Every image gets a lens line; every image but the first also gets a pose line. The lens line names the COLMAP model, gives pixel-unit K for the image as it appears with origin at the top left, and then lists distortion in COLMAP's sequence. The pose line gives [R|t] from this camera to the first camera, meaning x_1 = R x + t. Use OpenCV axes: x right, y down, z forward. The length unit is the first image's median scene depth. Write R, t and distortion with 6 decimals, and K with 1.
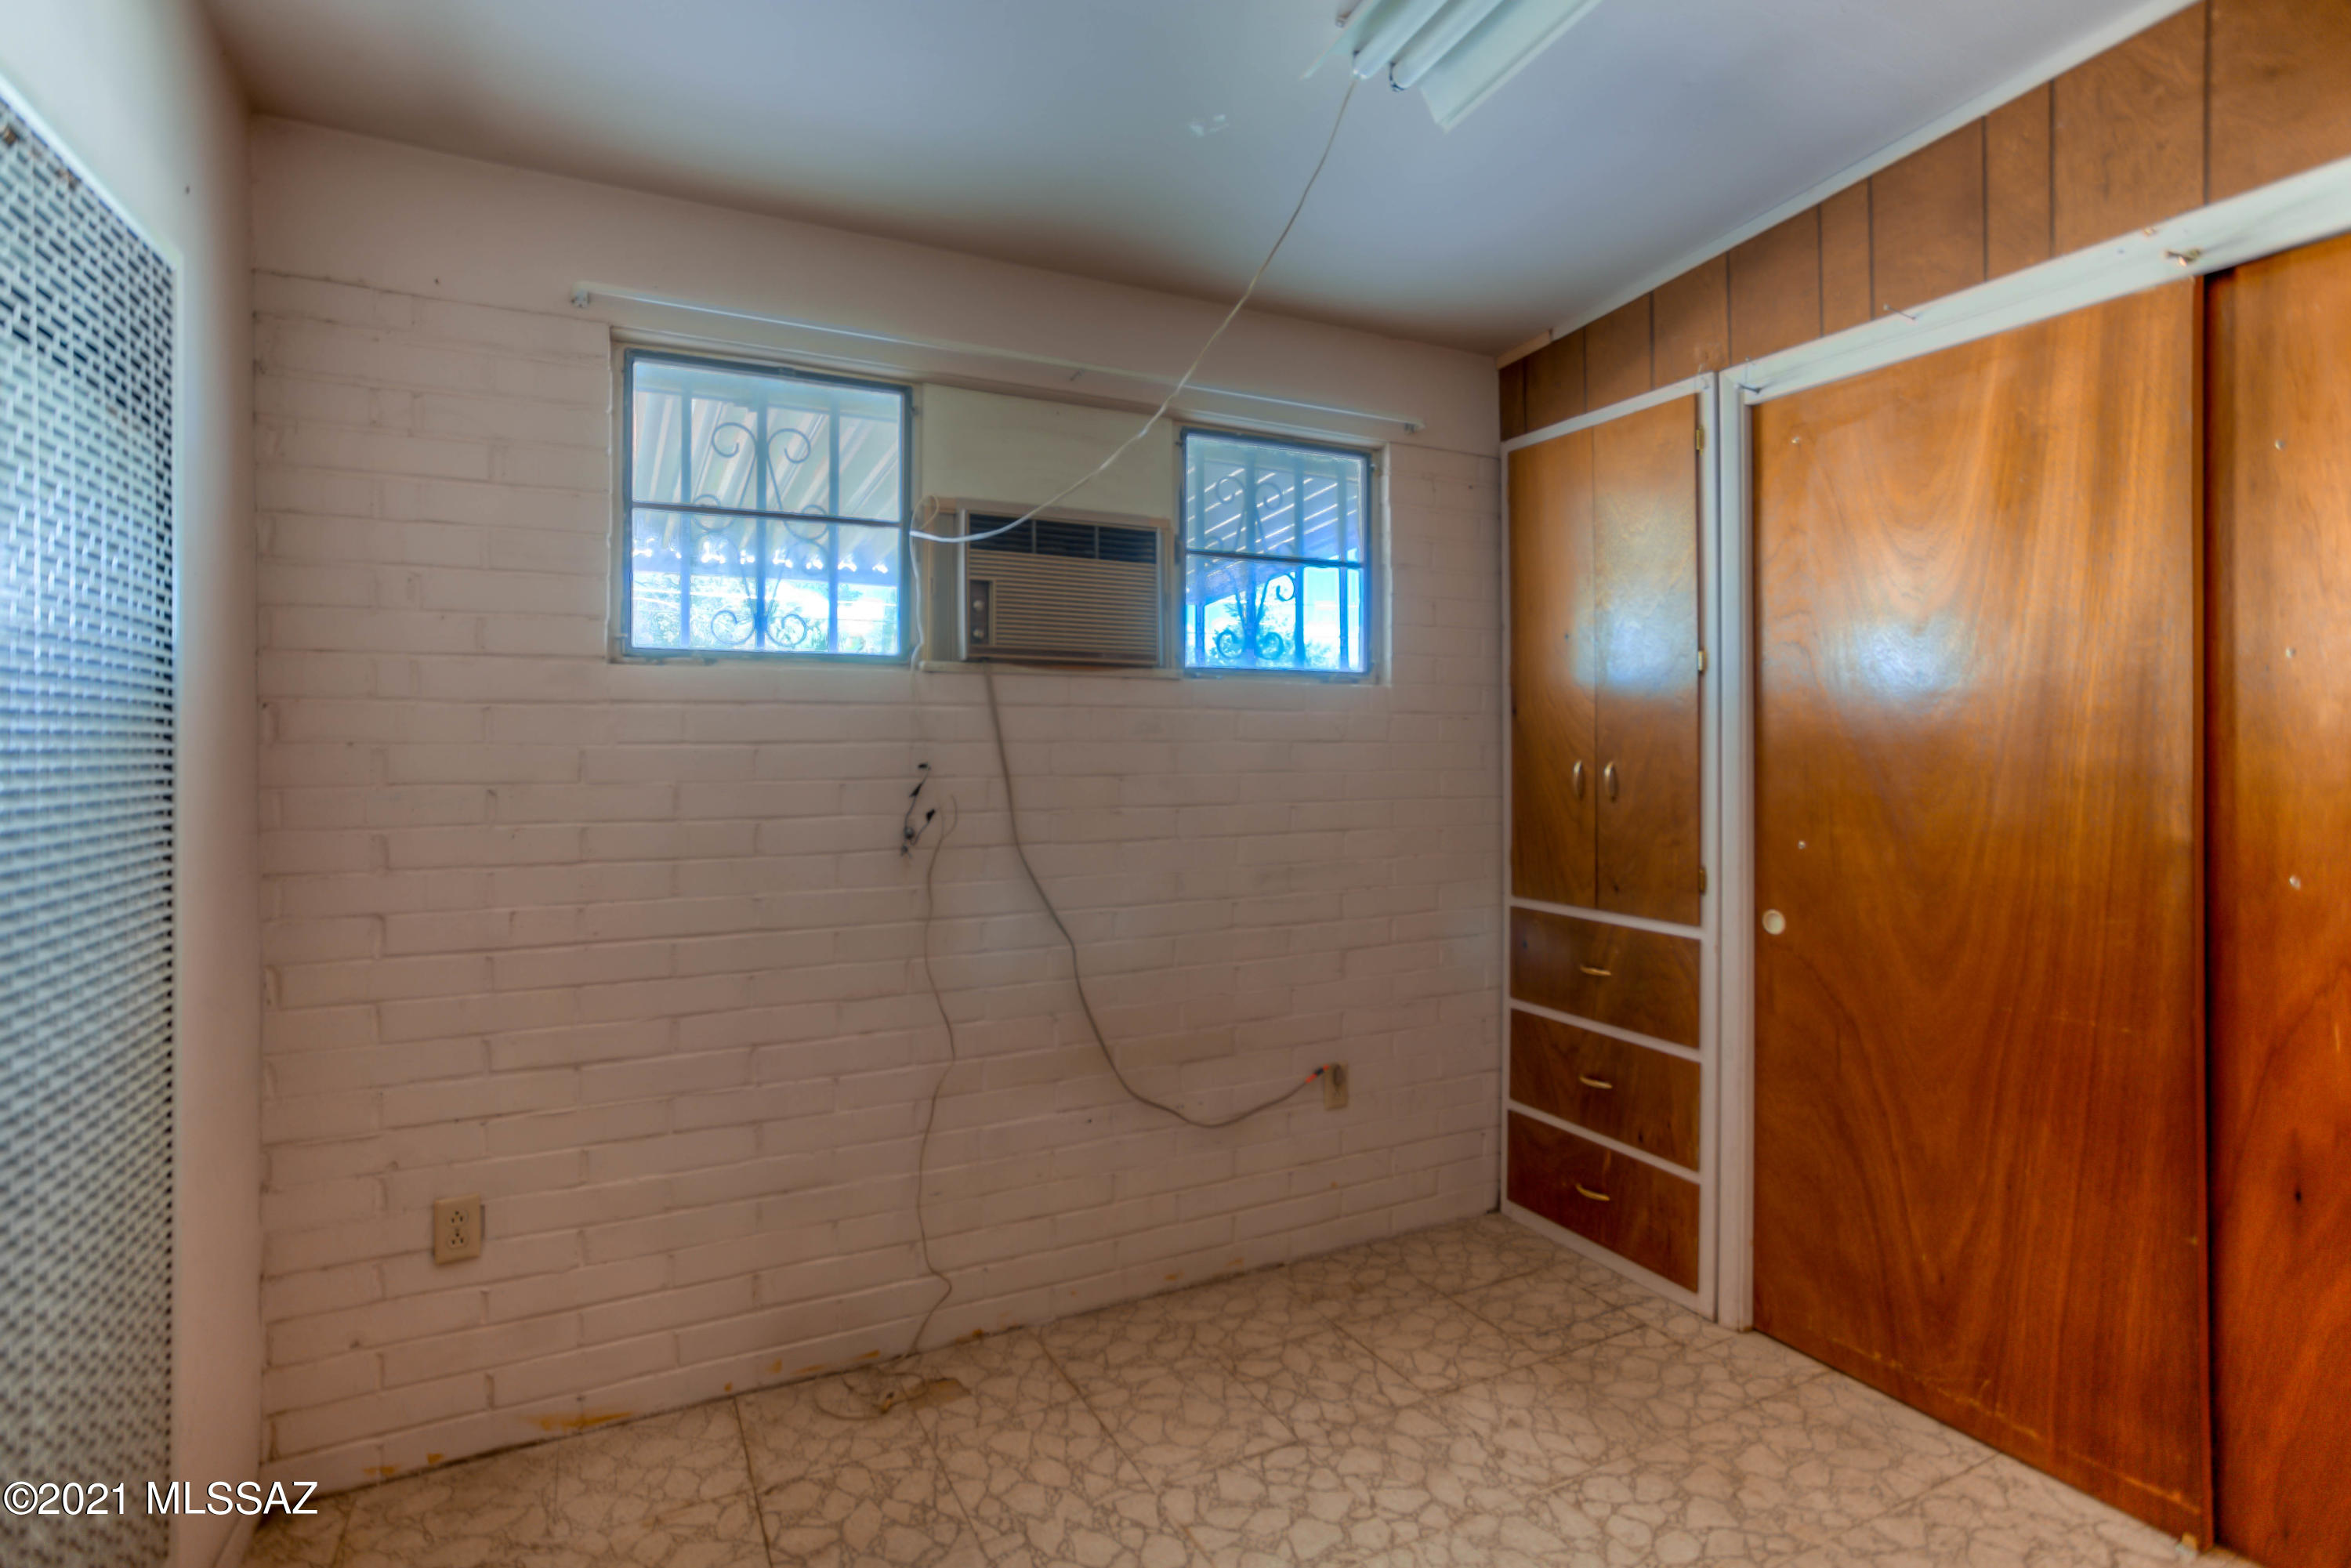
lens RADIAL K [[1140.3, 0, 1177.8], [0, 1140.3, 758.1], [0, 0, 1]] dist [-0.042543, 0.020973]
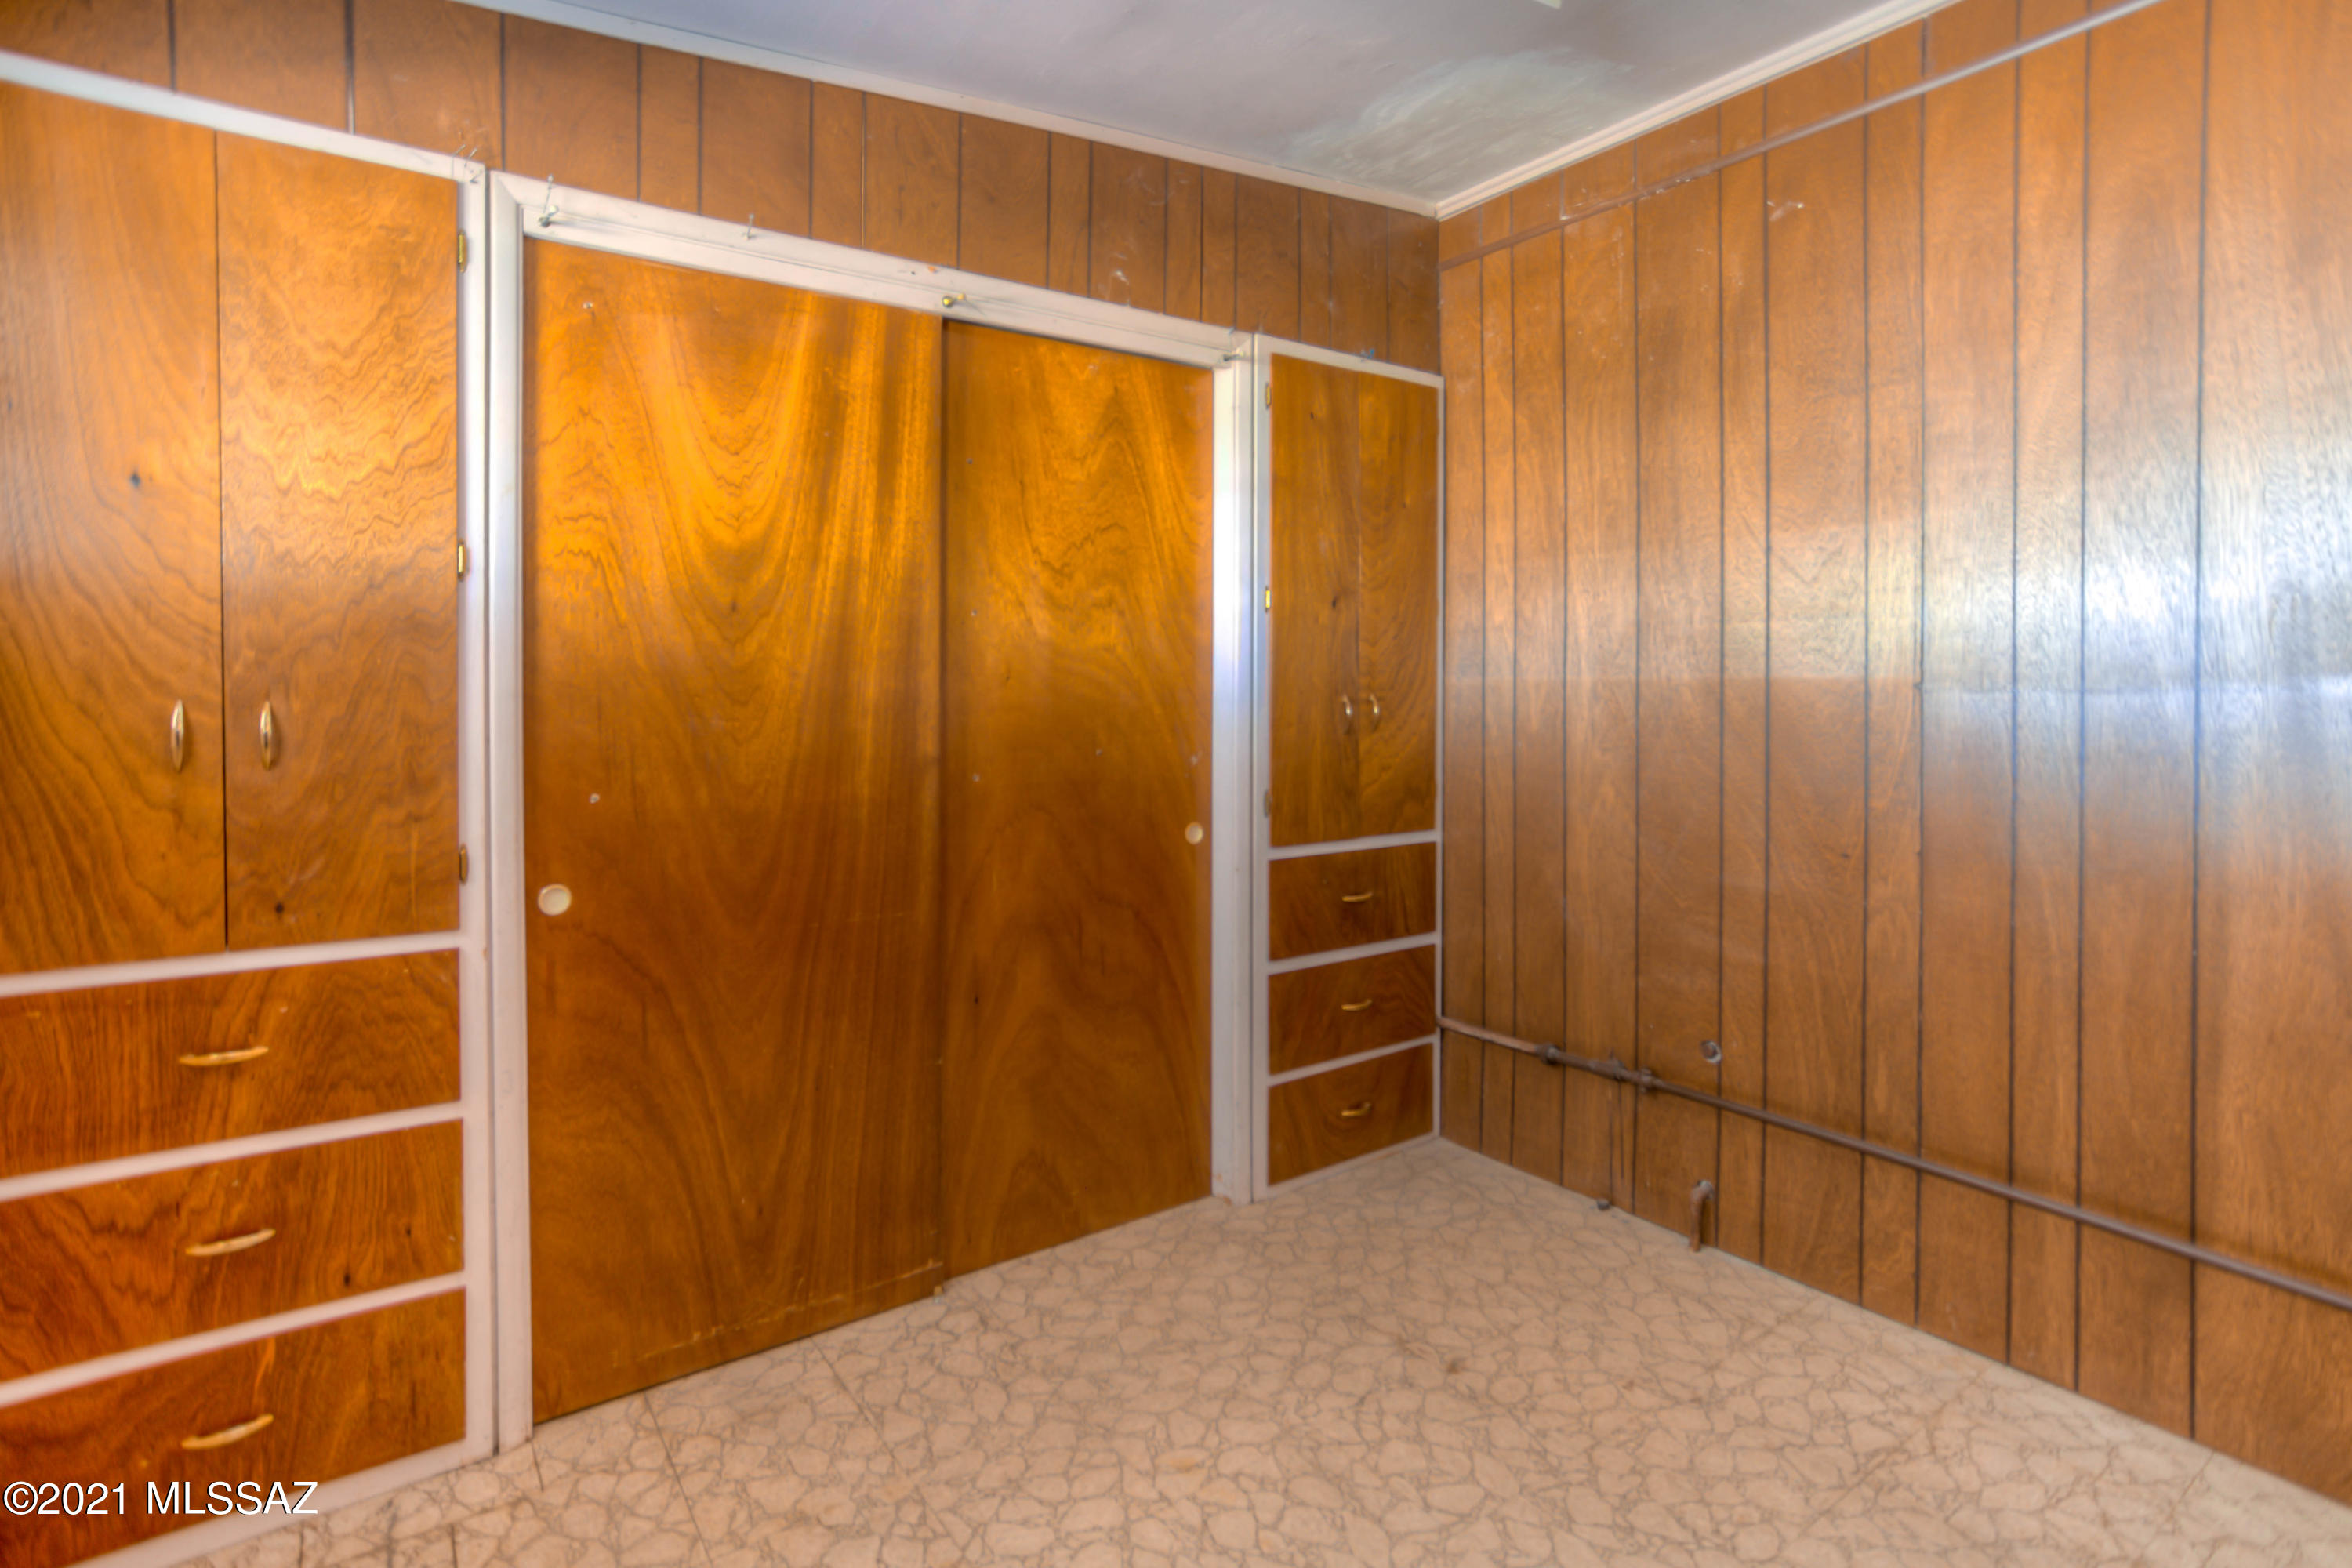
lens RADIAL K [[1182.9, 0, 1182.3], [0, 1182.9, 700.4], [0, 0, 1]] dist [-0.043978, 0.022381]
pose [[-0.161426, -0.017032, 0.986738, -0.378058], [0.006623, 0.999810, 0.018342, -0.008012], [-0.986863, 0.009496, -0.161282, 0.741107]]
